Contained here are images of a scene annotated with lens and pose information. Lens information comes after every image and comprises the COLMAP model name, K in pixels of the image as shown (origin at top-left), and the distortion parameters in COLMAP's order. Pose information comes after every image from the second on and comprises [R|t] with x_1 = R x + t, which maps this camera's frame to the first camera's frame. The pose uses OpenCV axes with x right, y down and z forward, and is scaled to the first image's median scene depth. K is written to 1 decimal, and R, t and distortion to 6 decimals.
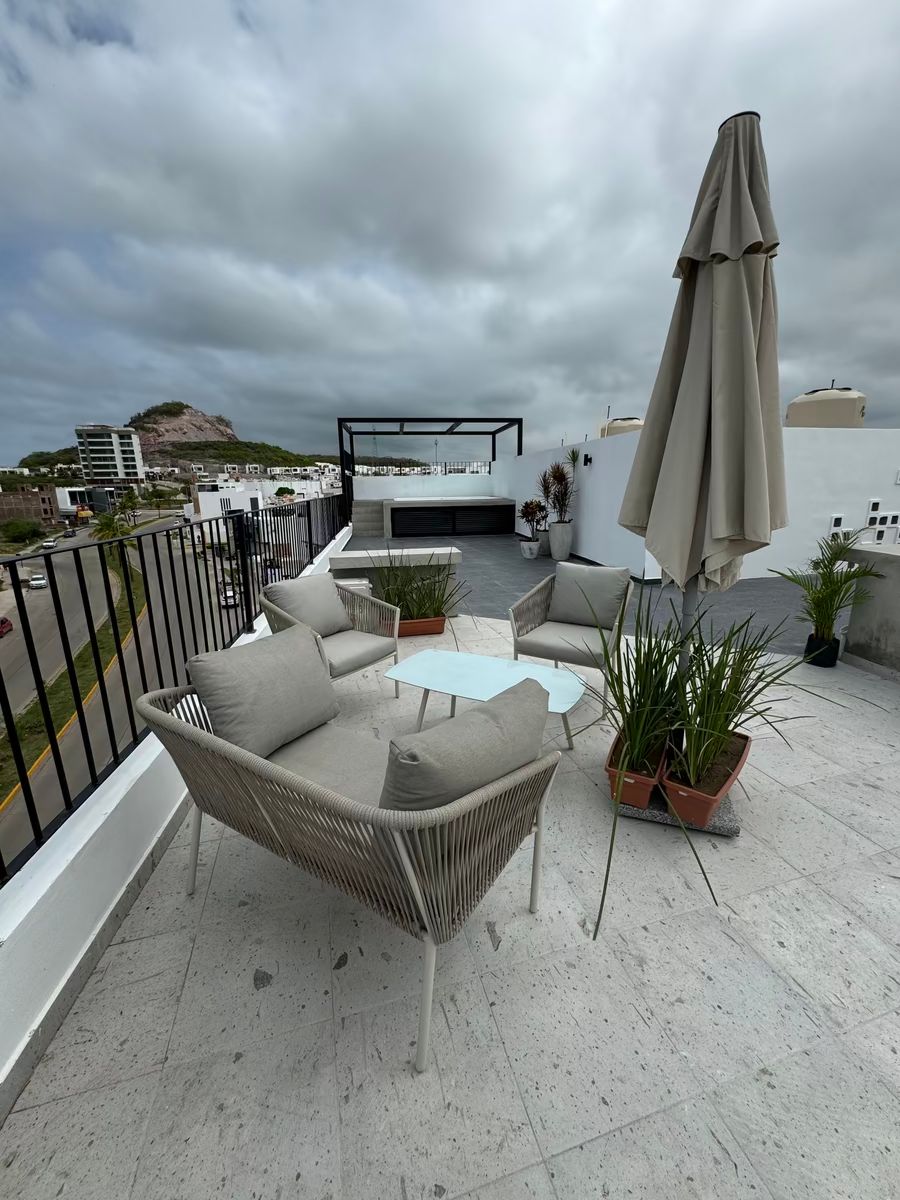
lens RADIAL K [[480.1, 0, 452.3], [0, 480.1, 602.6], [0, 0, 1]] dist [-0.004847, 0.001534]
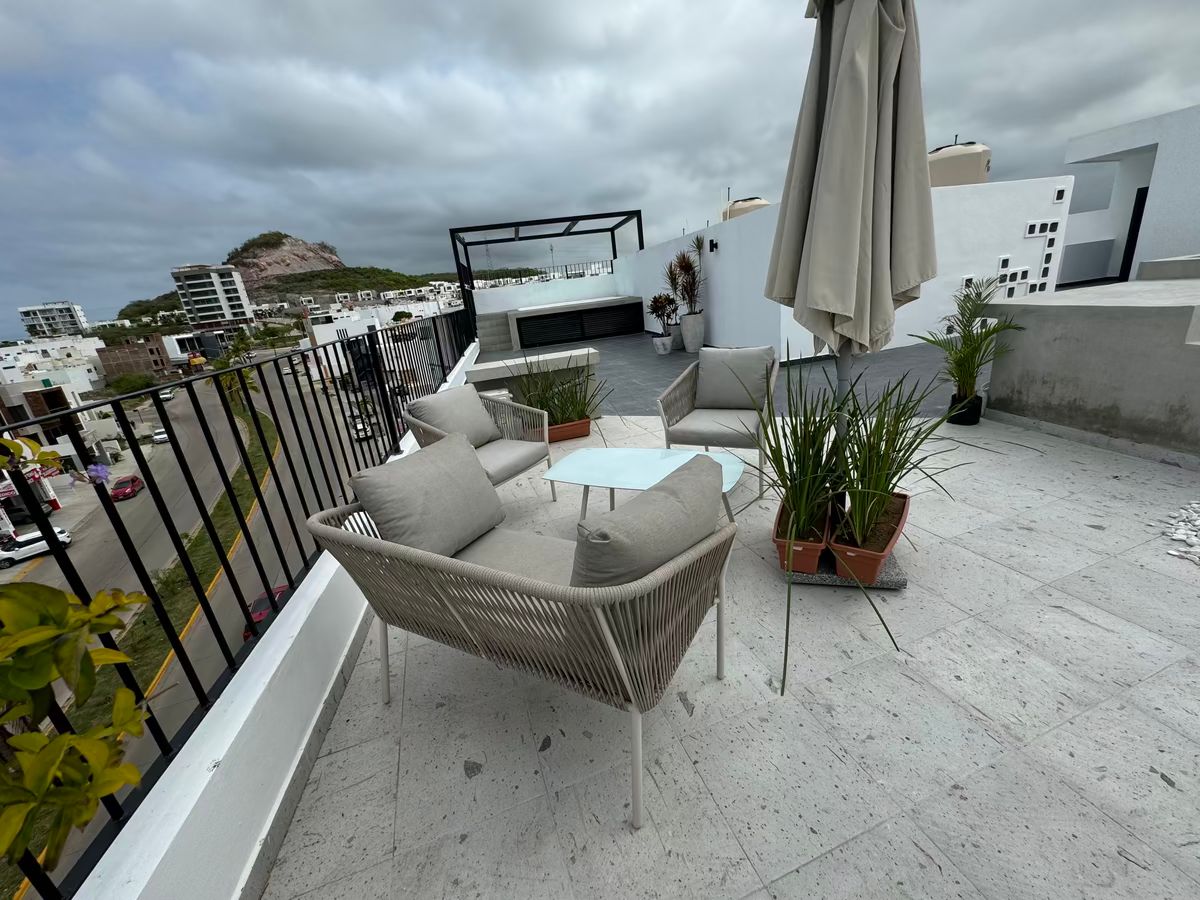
lens RADIAL K [[480.1, 0, 599.9], [0, 480.1, 451.0], [0, 0, 1]] dist [-0.004847, 0.001534]
pose [[0.993683, -0.110391, 0.020208, -0.002212], [0.108310, 0.990487, 0.084884, 0.001479], [-0.029387, -0.082159, 0.996186, 0.000383]]
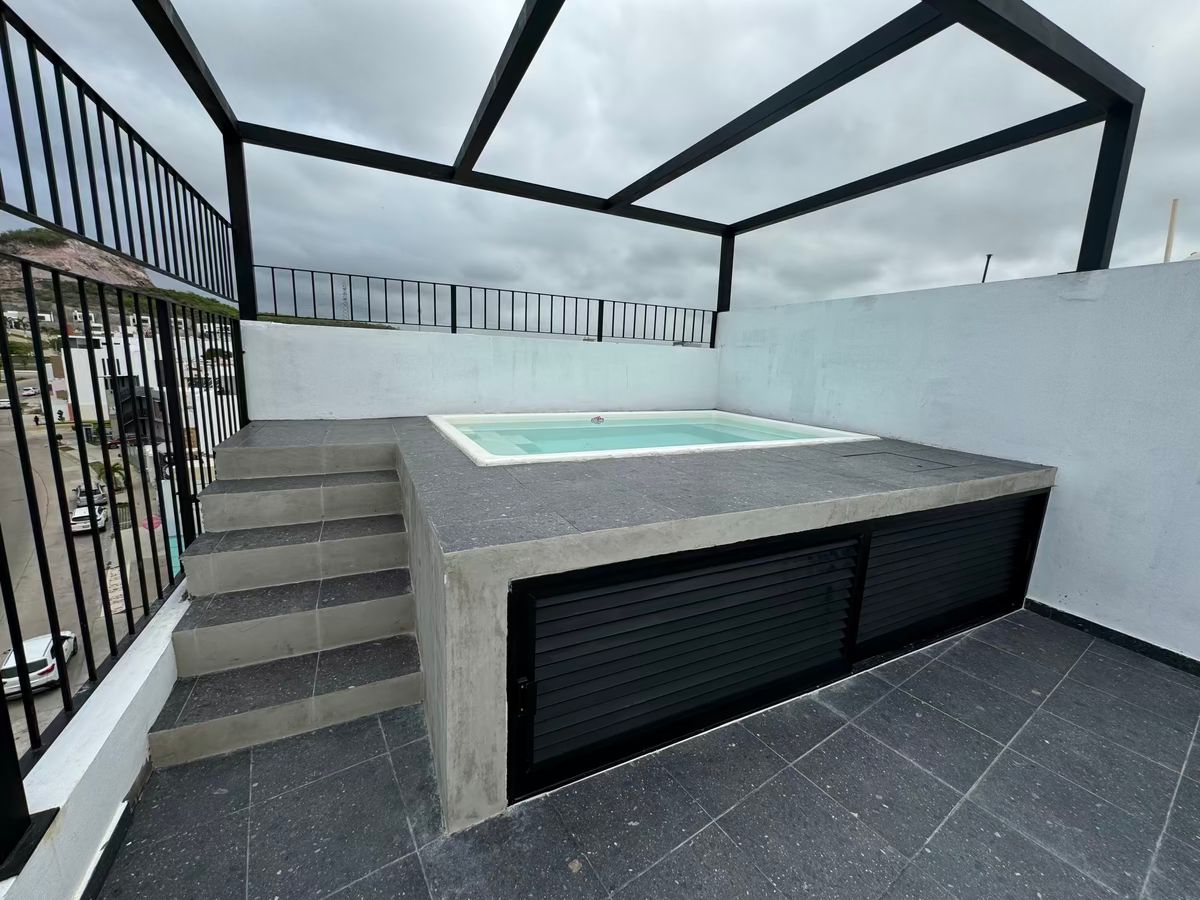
lens RADIAL K [[480.1, 0, 595.7], [0, 480.1, 446.7], [0, 0, 1]] dist [-0.004847, 0.001534]
pose [[0.948324, -0.008977, 0.317176, -0.031904], [0.028116, 0.998045, -0.055818, -0.048410], [-0.316055, 0.061852, 0.946723, 0.191888]]
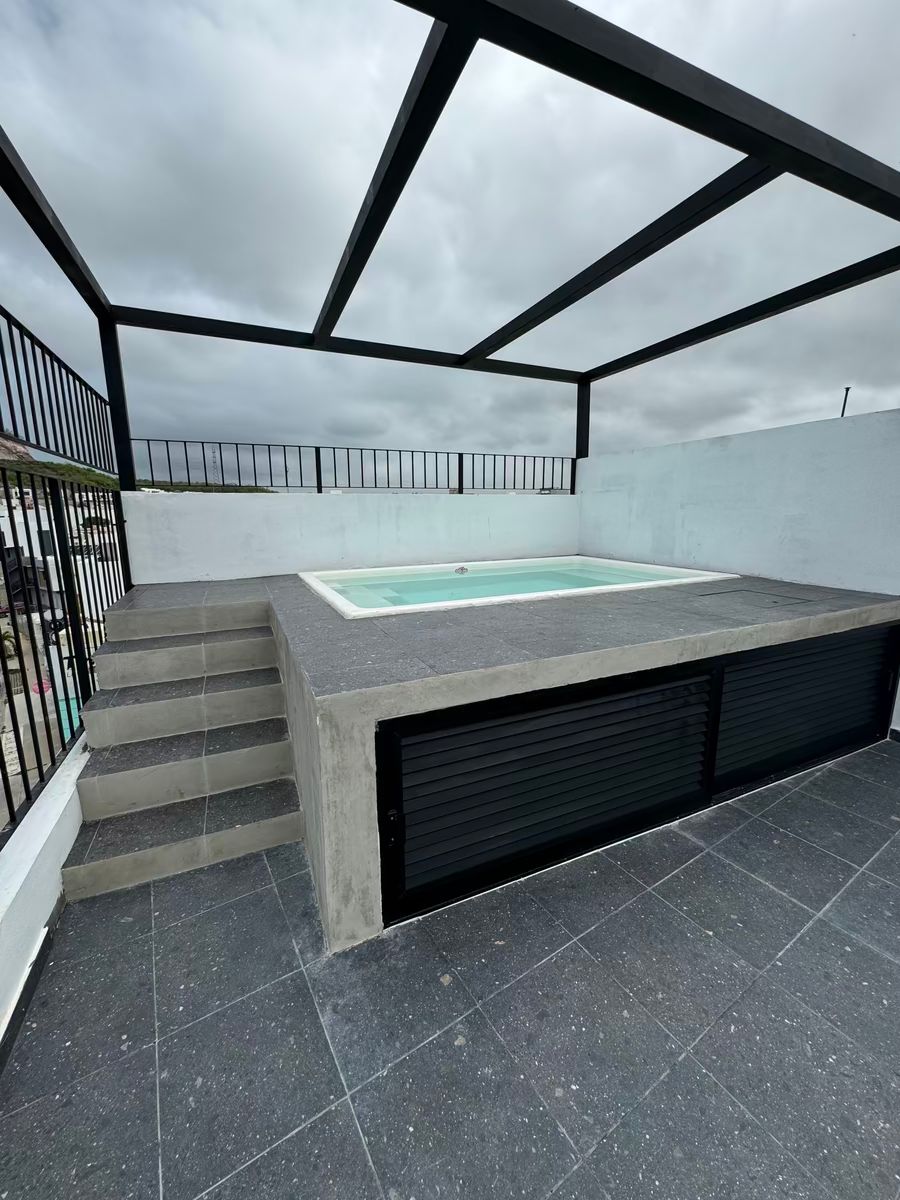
lens RADIAL K [[480.1, 0, 448.2], [0, 480.1, 597.2], [0, 0, 1]] dist [-0.004847, 0.001534]
pose [[0.958573, -0.048482, 0.280690, -0.031693], [0.067152, 0.996097, -0.057280, -0.048162], [-0.276817, 0.073756, 0.958088, 0.189393]]
